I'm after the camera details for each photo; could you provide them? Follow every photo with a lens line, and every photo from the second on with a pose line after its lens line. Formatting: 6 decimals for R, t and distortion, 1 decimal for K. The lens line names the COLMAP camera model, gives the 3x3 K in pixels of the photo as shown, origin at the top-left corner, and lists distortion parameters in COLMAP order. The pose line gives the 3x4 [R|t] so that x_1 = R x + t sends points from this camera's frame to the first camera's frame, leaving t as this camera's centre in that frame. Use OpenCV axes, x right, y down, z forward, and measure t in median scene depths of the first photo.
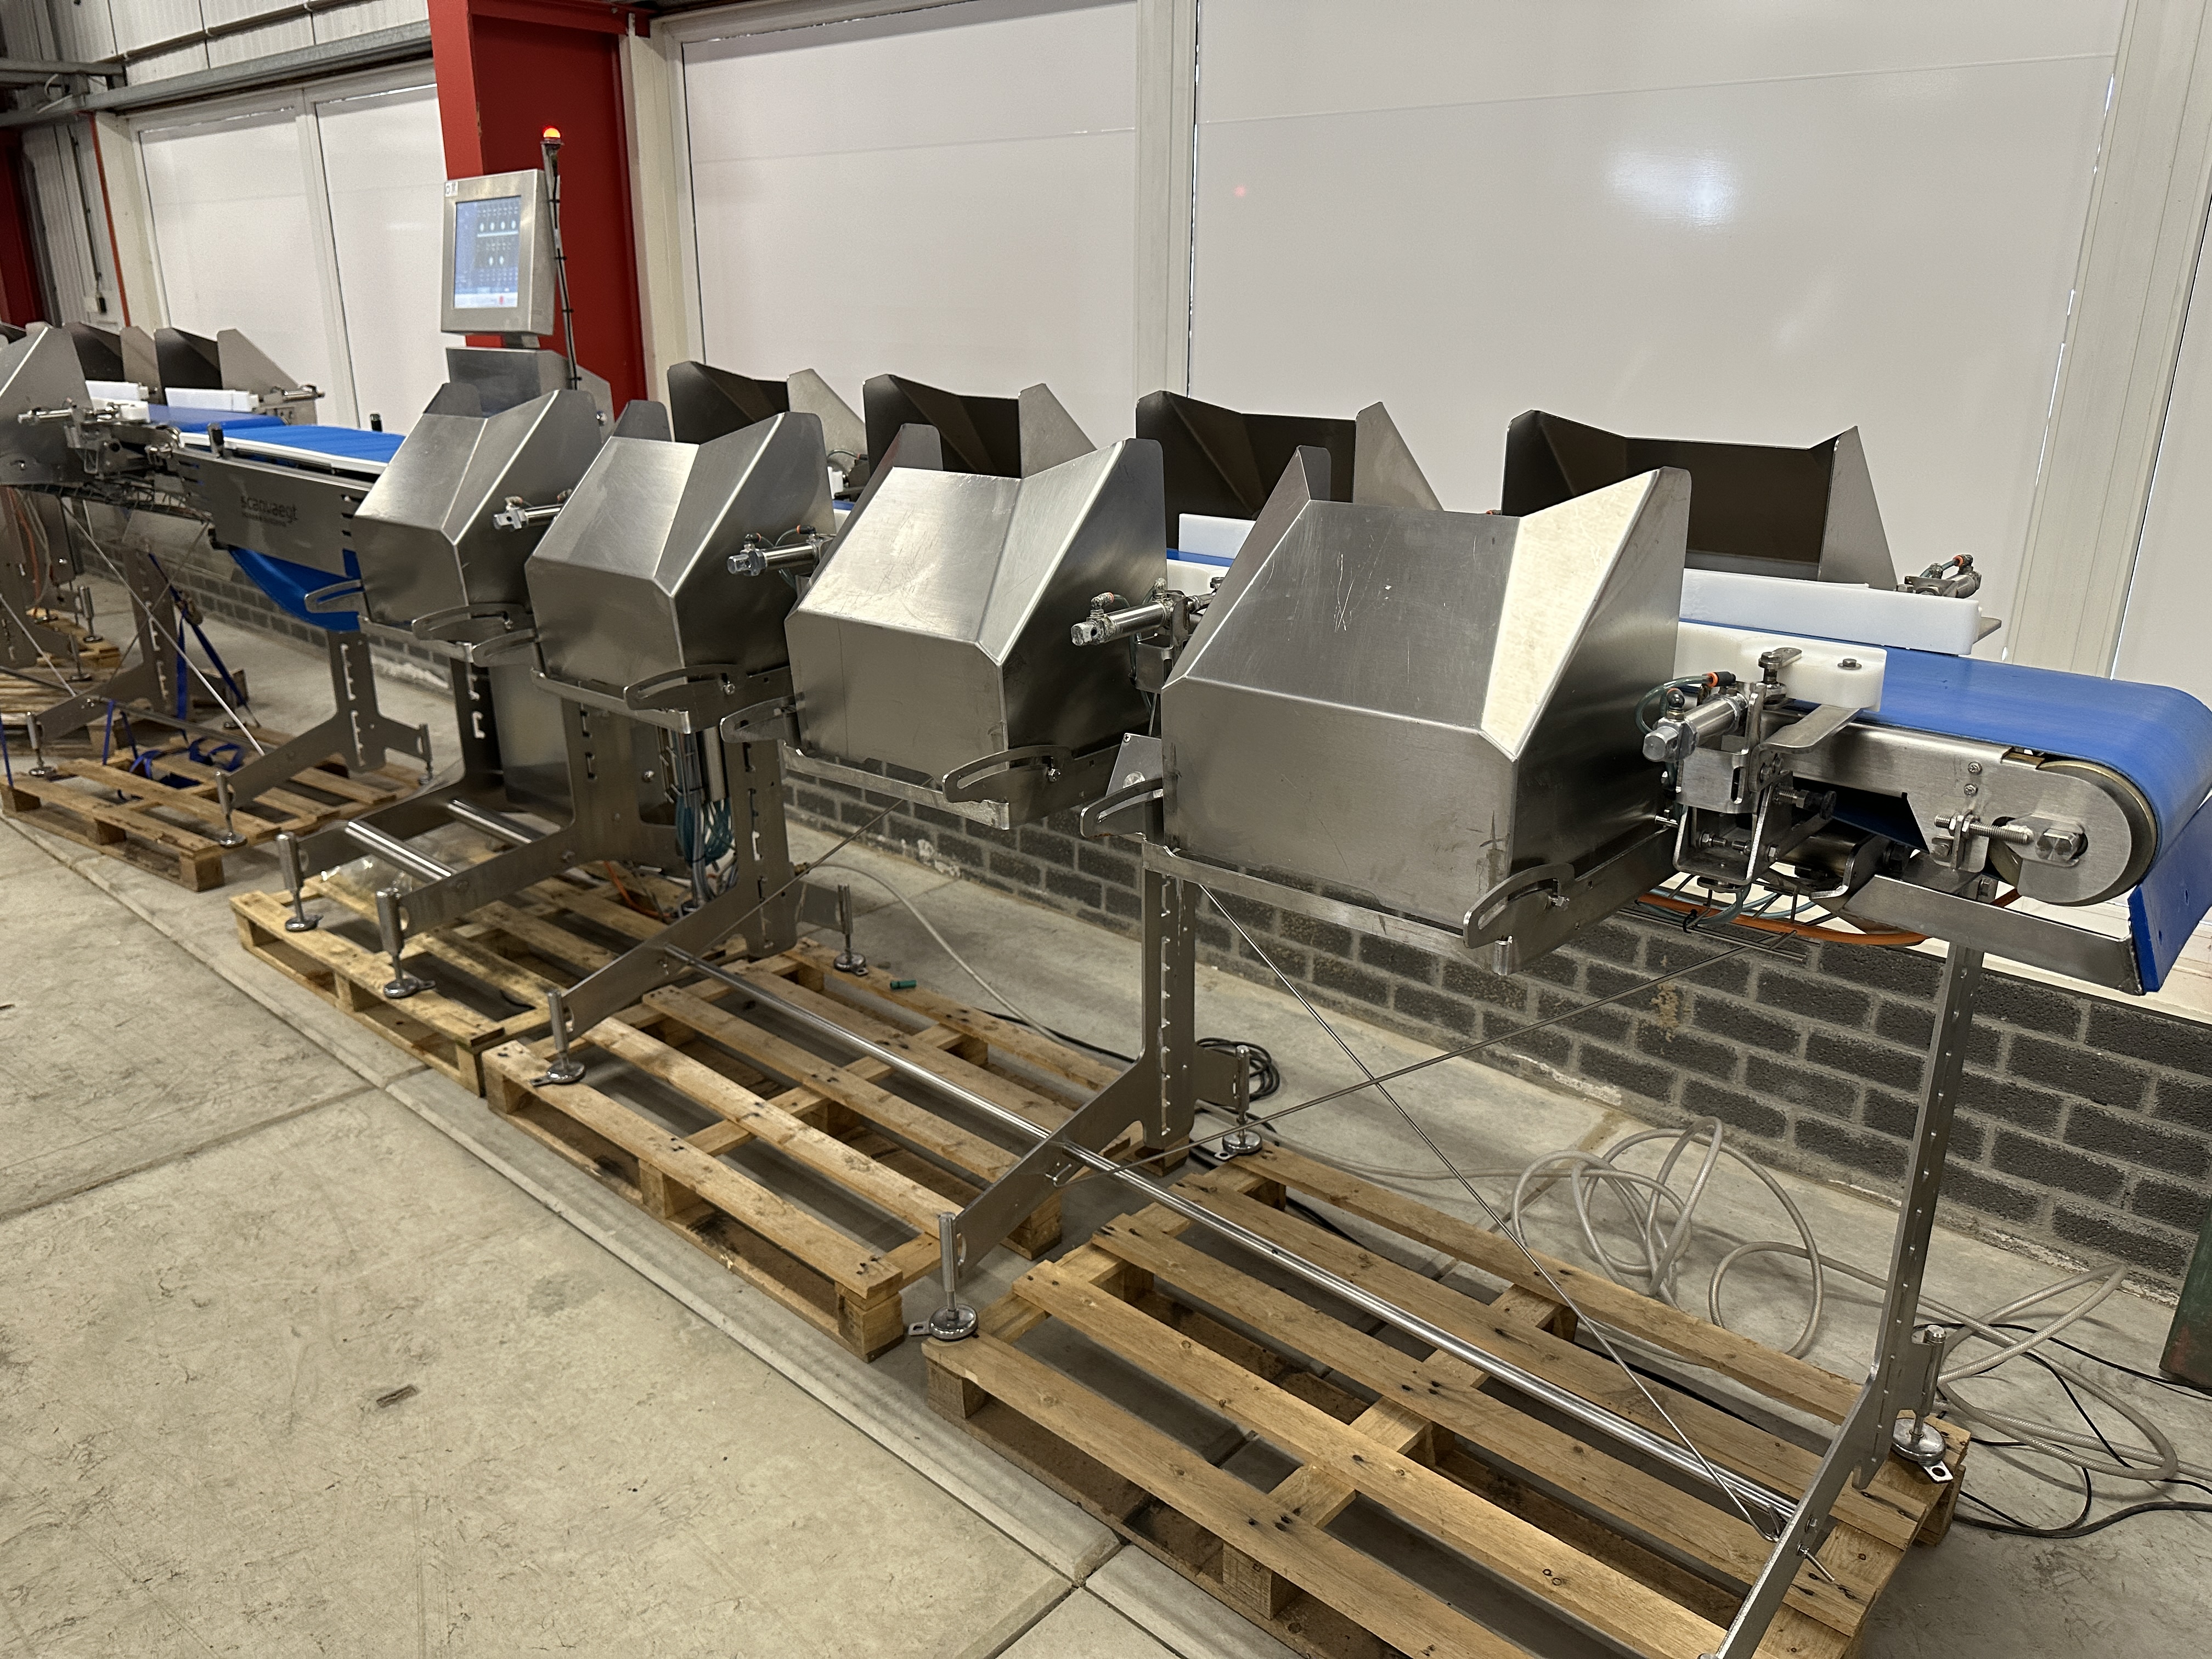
lens RADIAL K [[1556.8, 0, 1106.0], [0, 1556.8, 829.5], [0, 0, 1]] dist [0.078510, -0.108278]
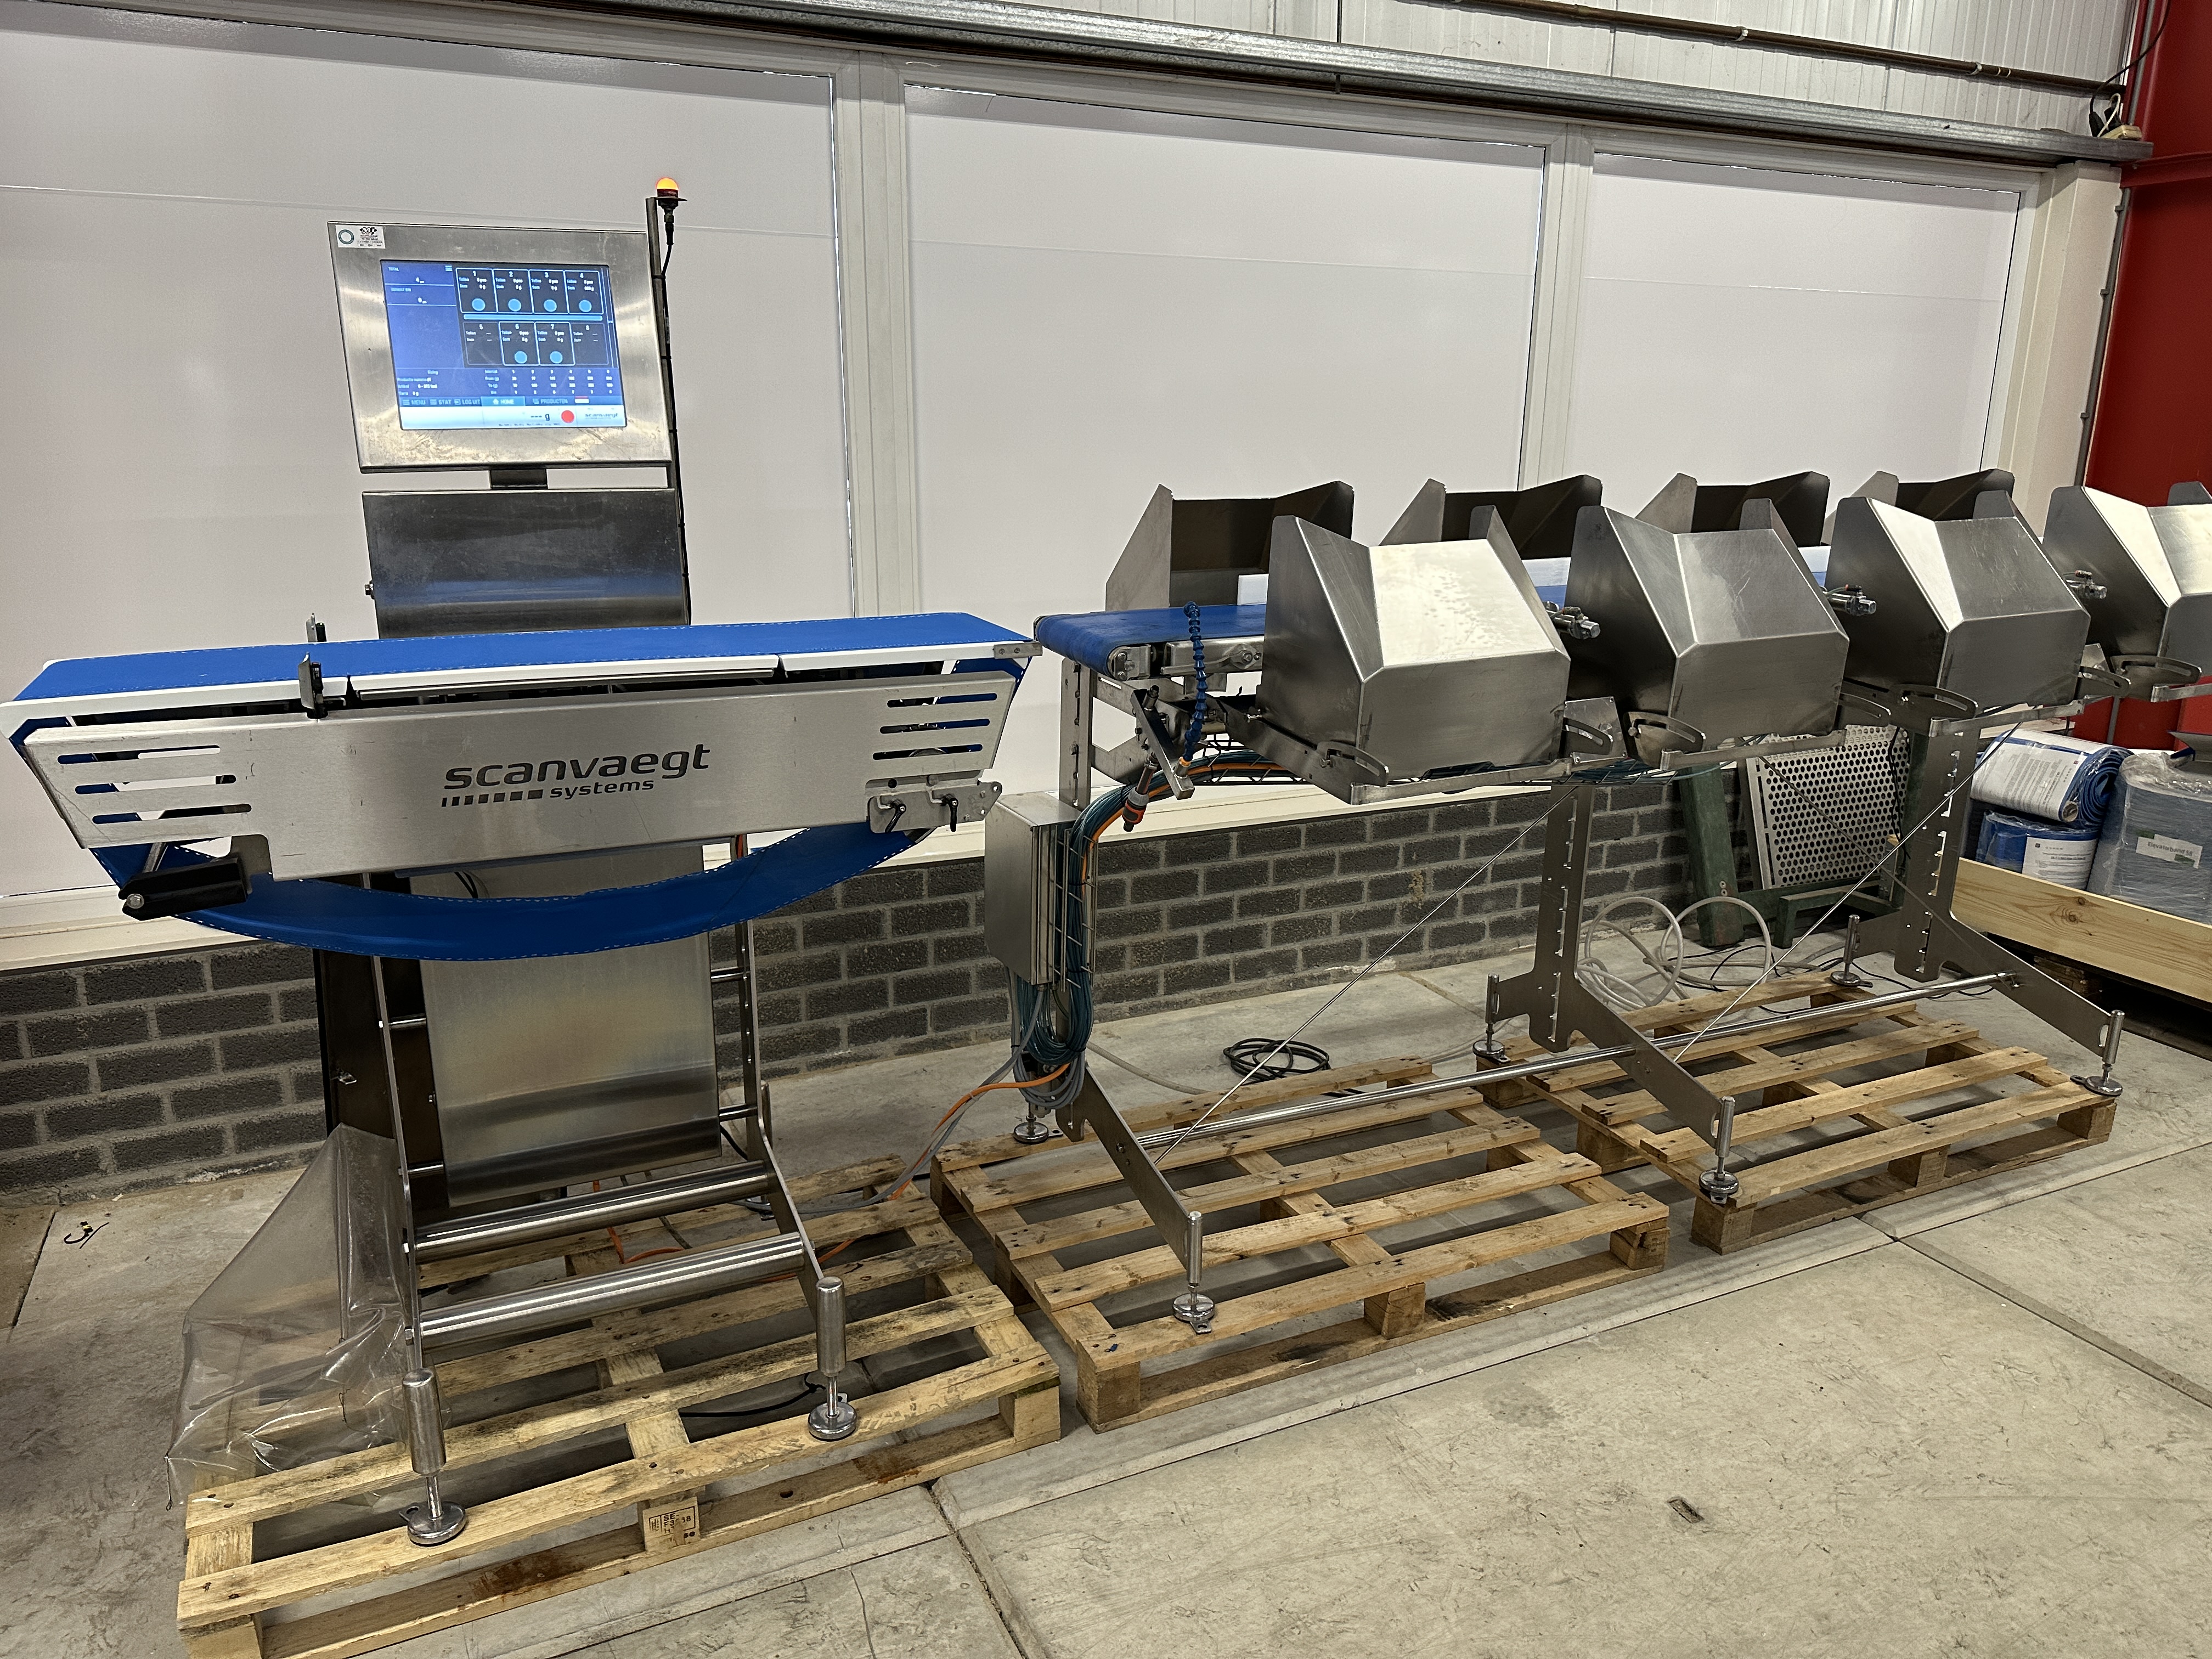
lens RADIAL K [[1556.8, 0, 1106.0], [0, 1556.8, 829.5], [0, 0, 1]] dist [0.078510, -0.108278]
pose [[0.377565, -0.239745, 0.894408, -1.125248], [0.288848, 0.948199, 0.132230, -0.231395], [-0.879779, 0.208423, 0.427257, 0.664127]]
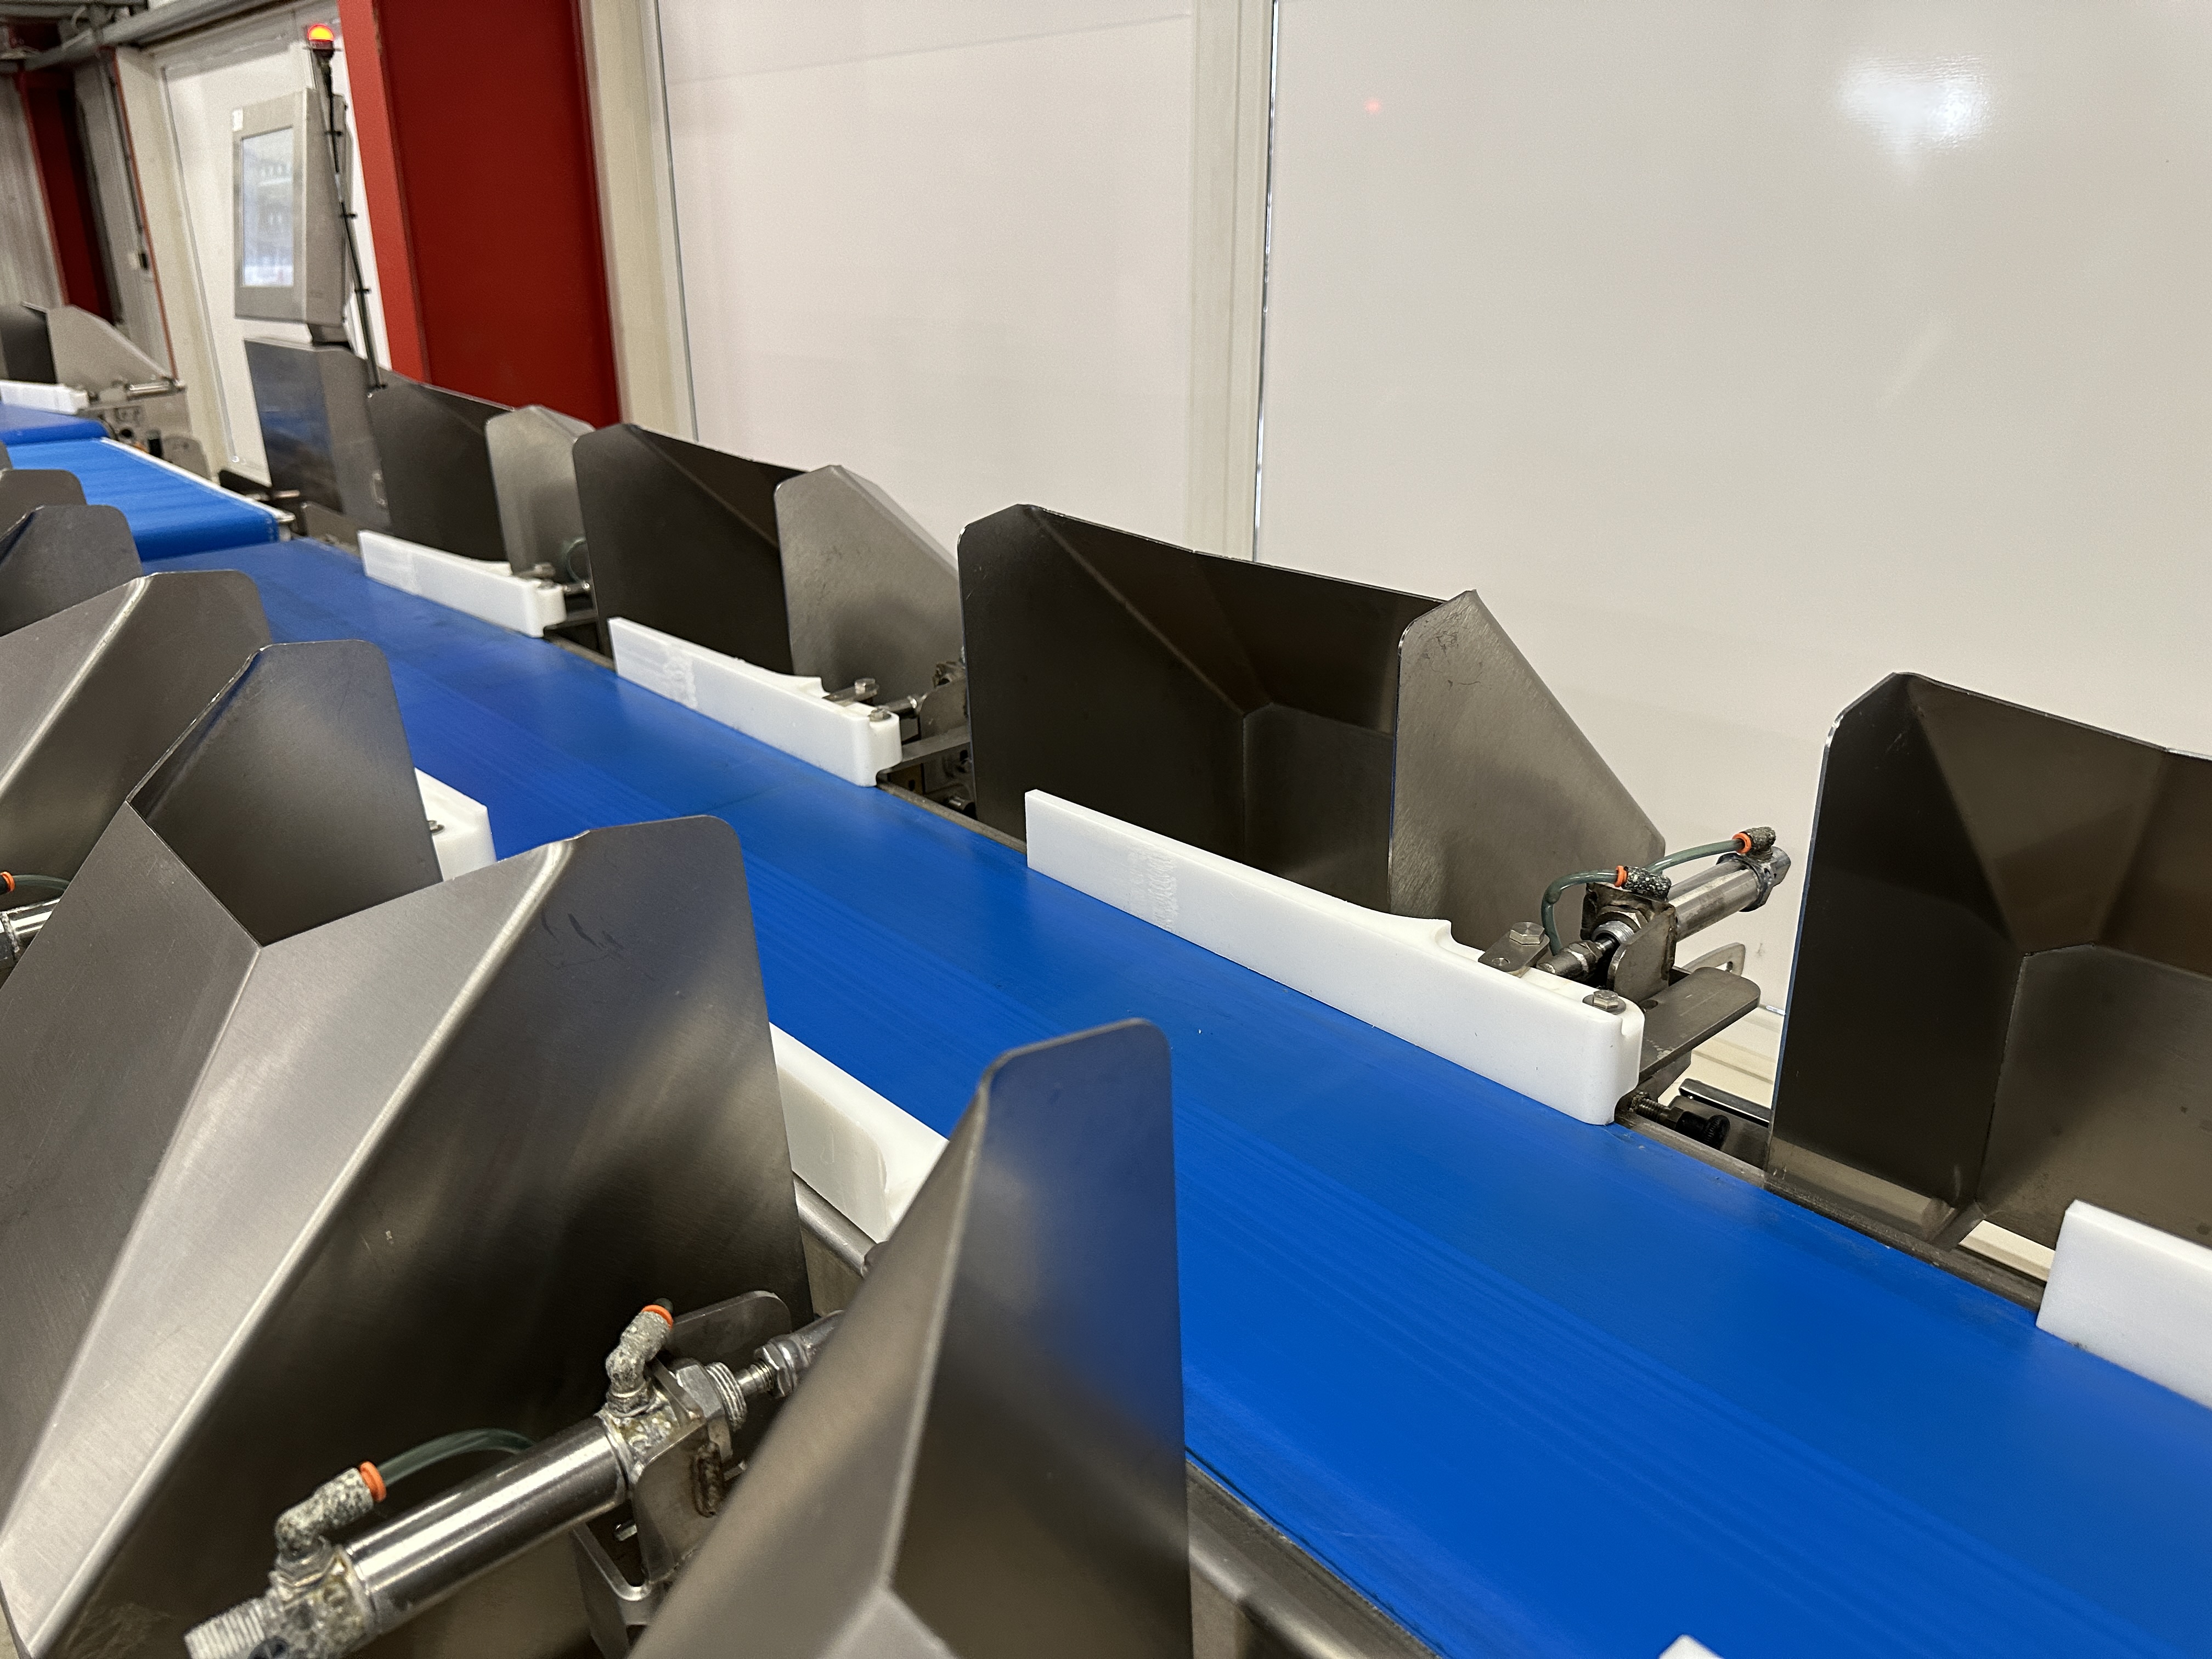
lens RADIAL K [[1560.5, 0, 1106.0], [0, 1560.5, 829.5], [0, 0, 1]] dist [0.033369, -0.052800]
pose [[0.993829, 0.031814, -0.106263, 0.086206], [-0.027806, 0.998853, 0.038992, -0.147835], [0.107382, -0.035797, 0.993573, 0.391907]]
